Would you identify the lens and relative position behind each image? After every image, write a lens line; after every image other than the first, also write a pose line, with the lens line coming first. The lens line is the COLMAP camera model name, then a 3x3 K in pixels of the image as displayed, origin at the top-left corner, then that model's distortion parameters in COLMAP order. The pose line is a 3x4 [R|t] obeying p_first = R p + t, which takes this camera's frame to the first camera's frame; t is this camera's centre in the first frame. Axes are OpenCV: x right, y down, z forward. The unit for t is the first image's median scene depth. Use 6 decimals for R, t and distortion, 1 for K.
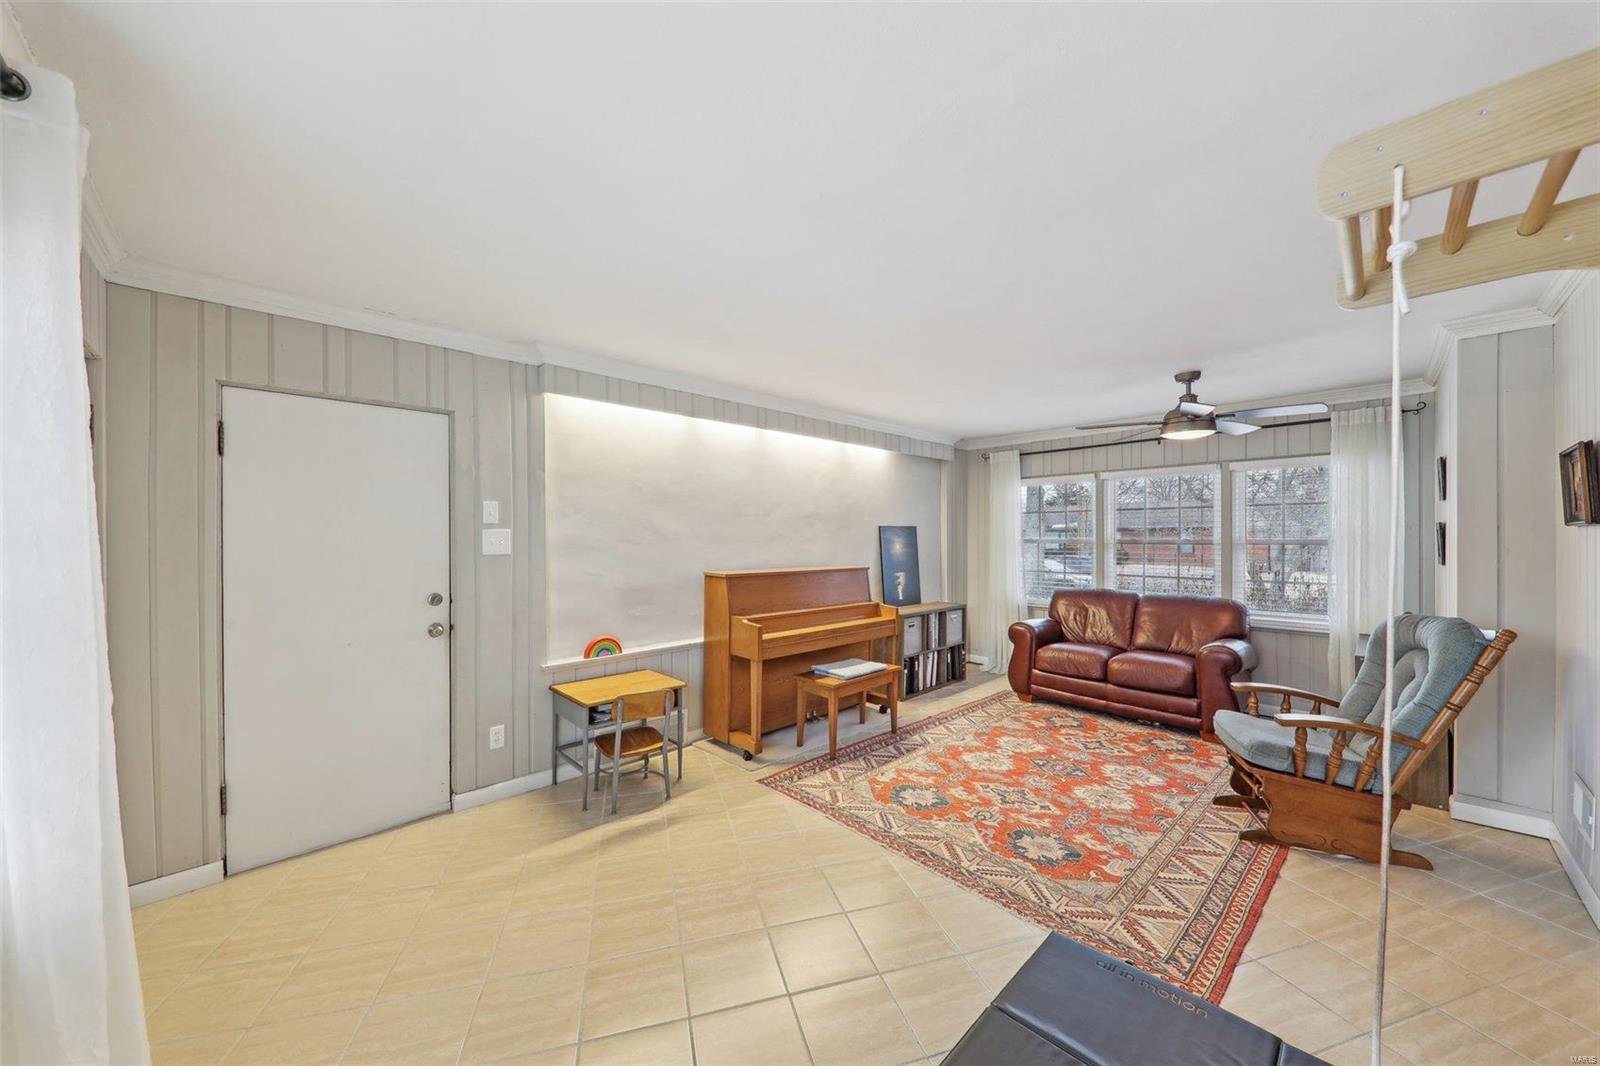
lens RADIAL K [[567.9, 0, 801.7], [0, 567.9, 537.9], [0, 0, 1]] dist [0.000285, -0.002190]
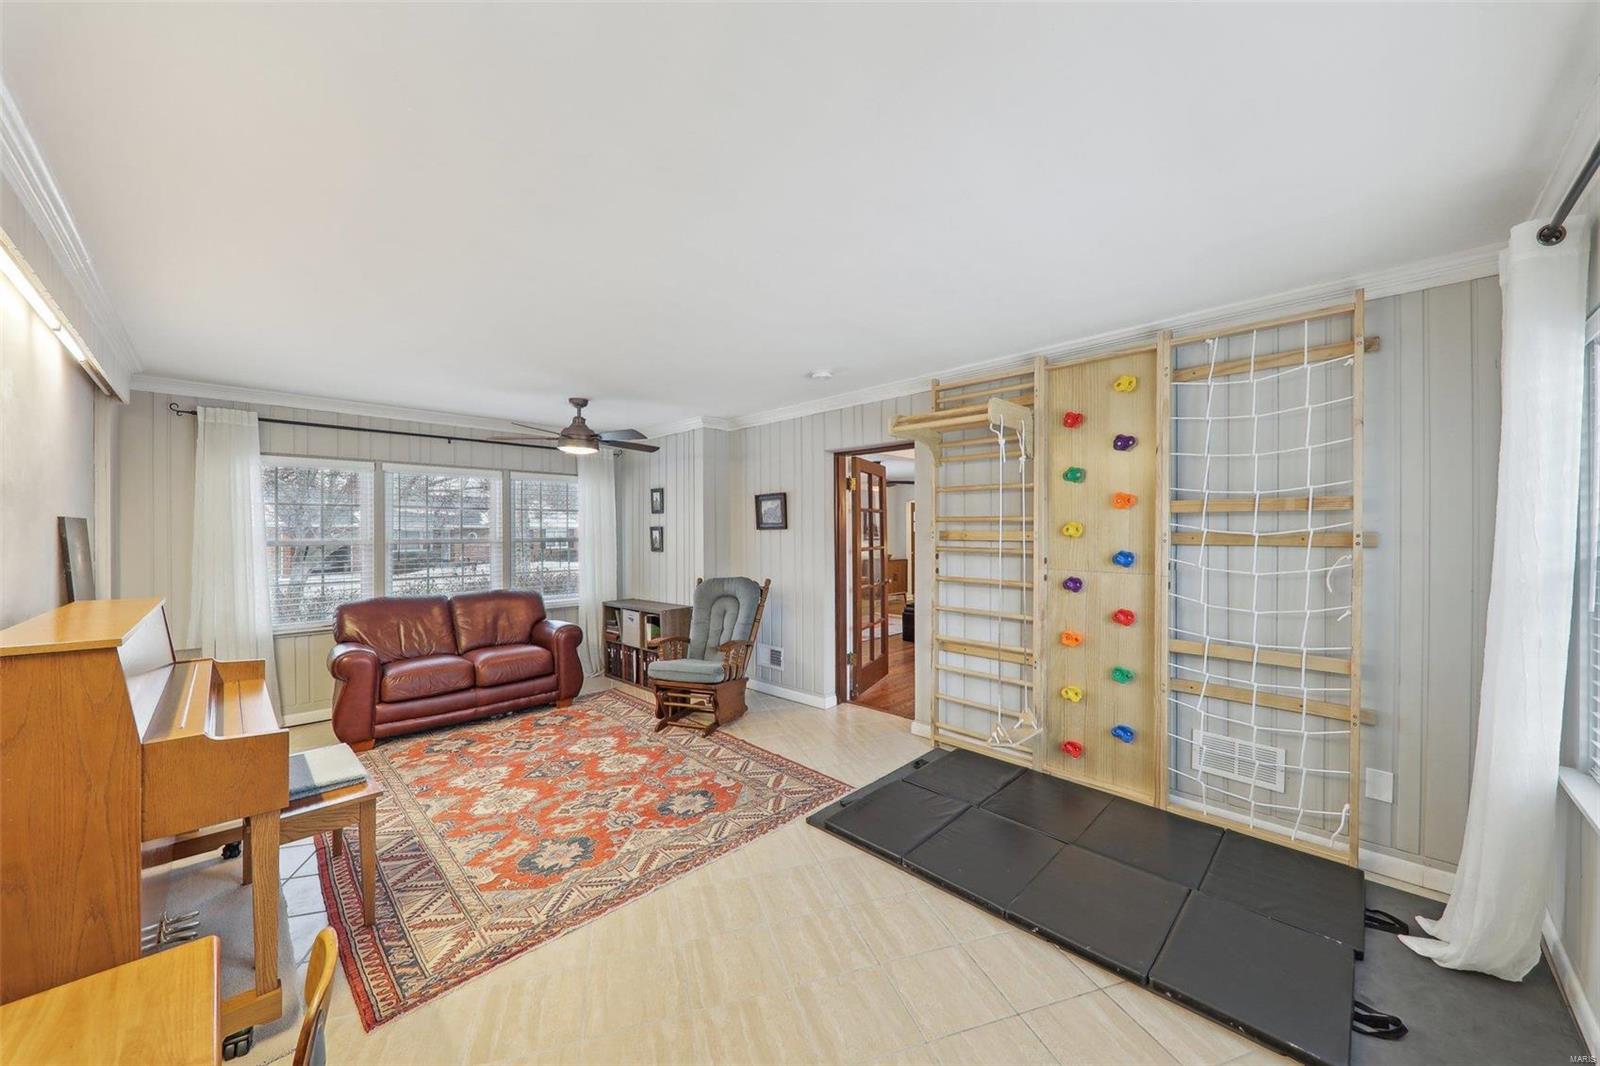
lens RADIAL K [[567.9, 0, 802.6], [0, 567.9, 534.6], [0, 0, 1]] dist [0.000285, -0.002190]
pose [[-0.040619, 0.000023, 0.999175, -0.538866], [0.007184, 0.999974, 0.000269, -0.001859], [-0.999149, 0.007189, -0.040618, 0.586259]]
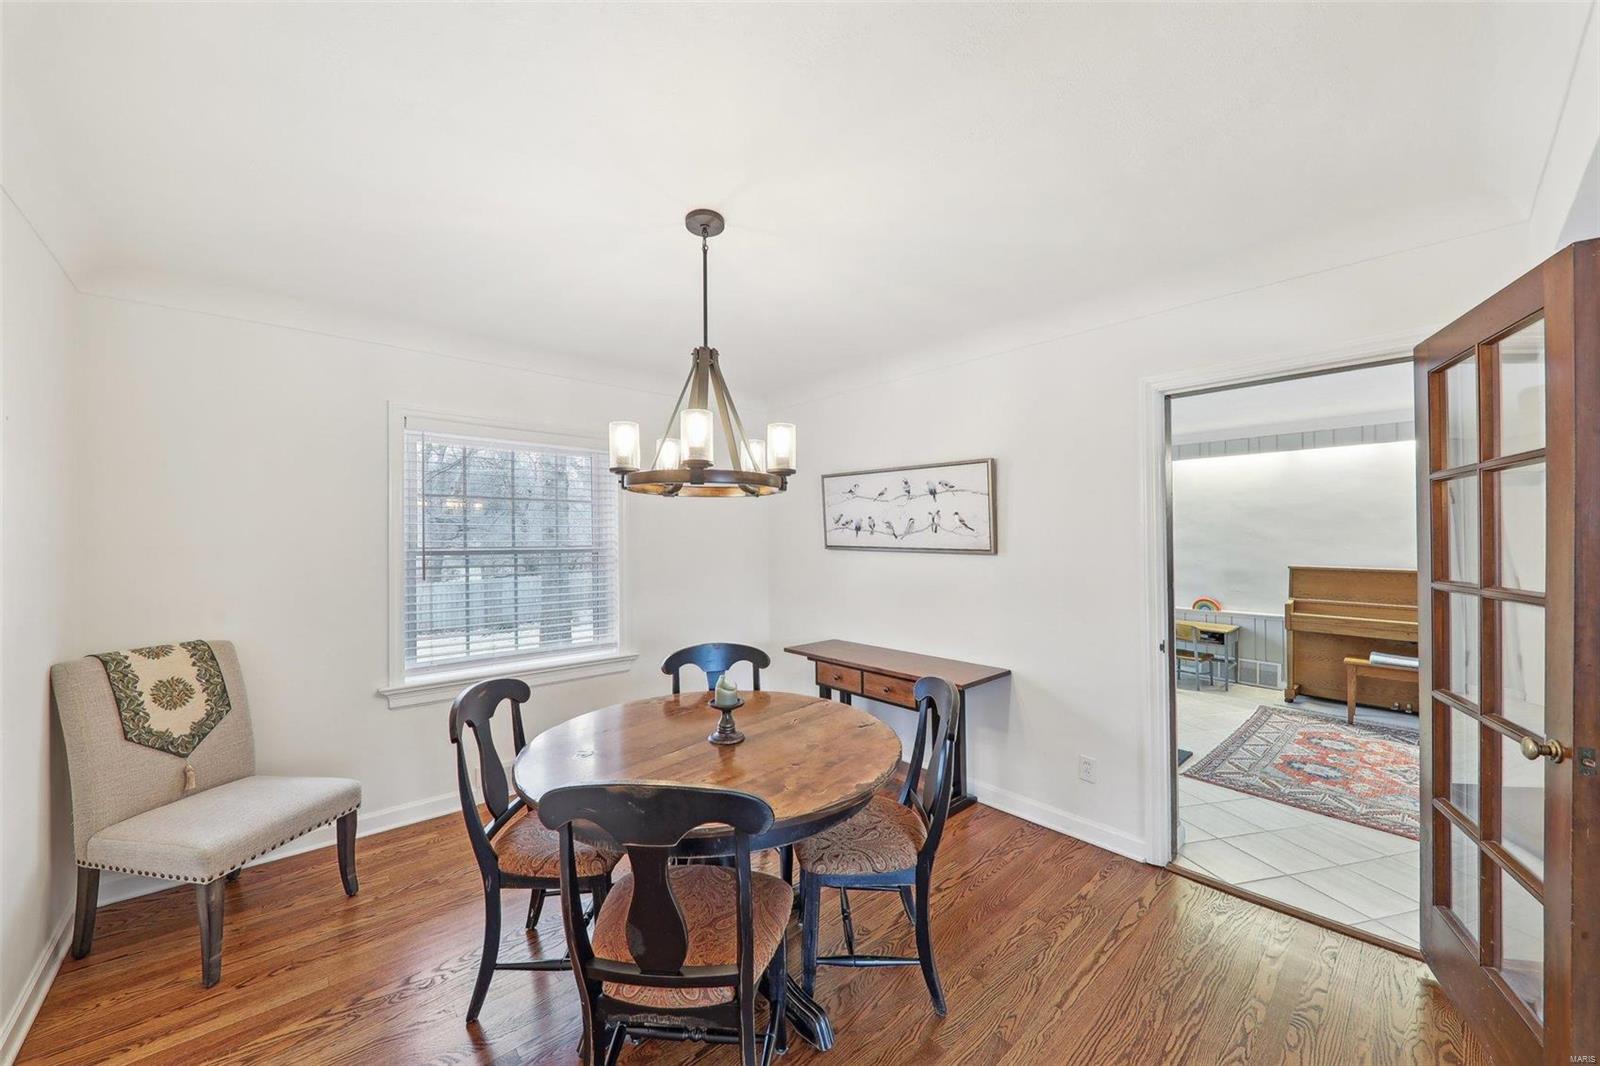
lens RADIAL K [[567.9, 0, 797.5], [0, 567.9, 540.2], [0, 0, 1]] dist [0.000285, -0.002190]
pose [[-0.033434, 0.005494, -0.999426, 1.300984], [-0.011126, 0.999921, 0.005869, 0.005972], [0.999379, 0.011316, -0.033370, -0.137751]]
